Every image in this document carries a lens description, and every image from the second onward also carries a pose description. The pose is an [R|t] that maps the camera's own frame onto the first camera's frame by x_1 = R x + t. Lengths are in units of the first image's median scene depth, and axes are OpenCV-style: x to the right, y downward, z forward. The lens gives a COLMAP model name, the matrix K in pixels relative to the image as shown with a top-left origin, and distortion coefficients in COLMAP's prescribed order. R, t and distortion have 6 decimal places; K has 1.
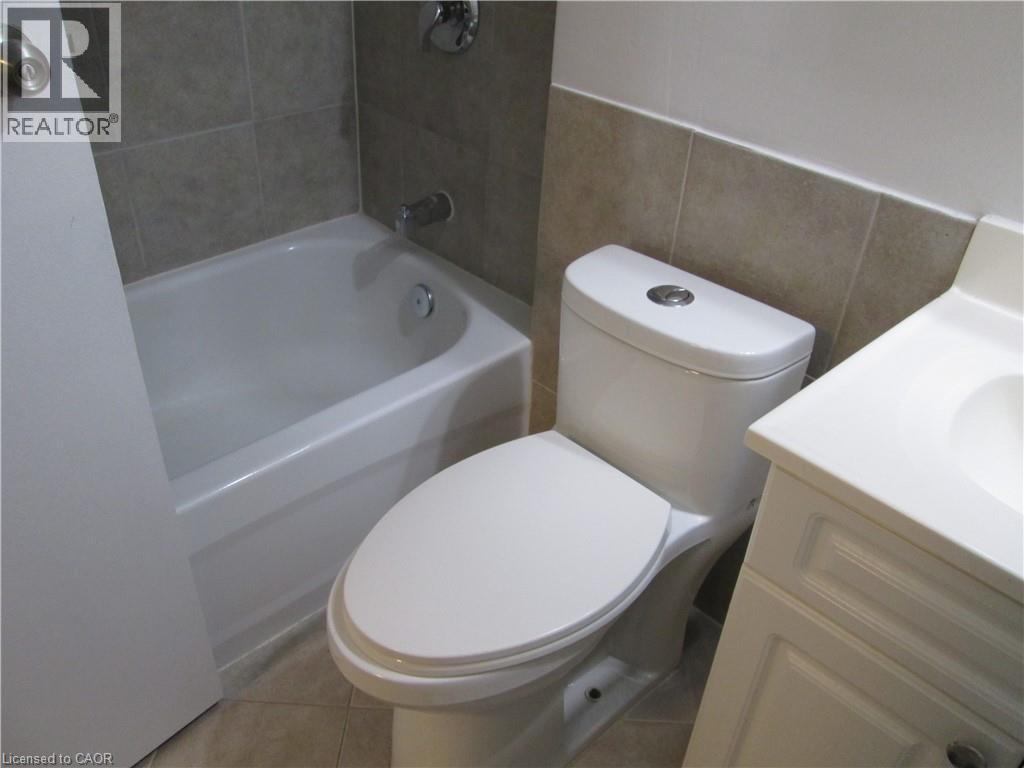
lens RADIAL K [[841.0, 0, 494.1], [0, 841.0, 384.4], [0, 0, 1]] dist [-0.048290, -0.001661]
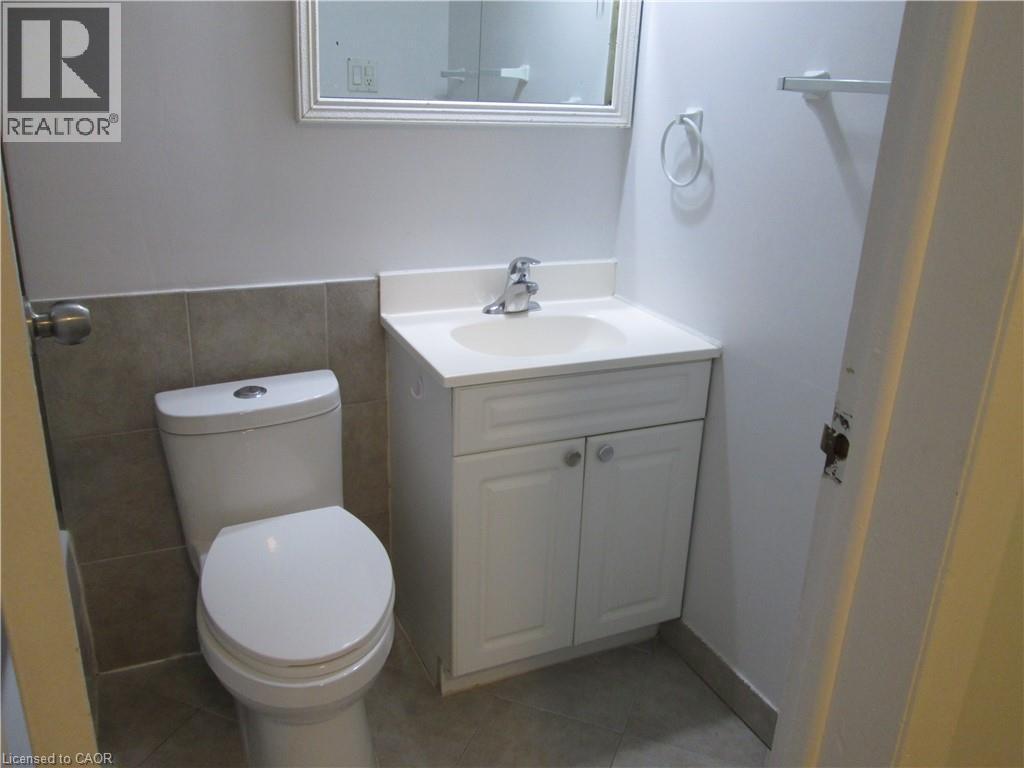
lens RADIAL K [[841.0, 0, 494.1], [0, 841.0, 384.4], [0, 0, 1]] dist [-0.048290, -0.001661]
pose [[0.316234, -0.354360, 0.880014, -0.946491], [0.520325, 0.840433, 0.151442, -0.123299], [-0.793258, 0.410002, 0.450156, 0.022081]]
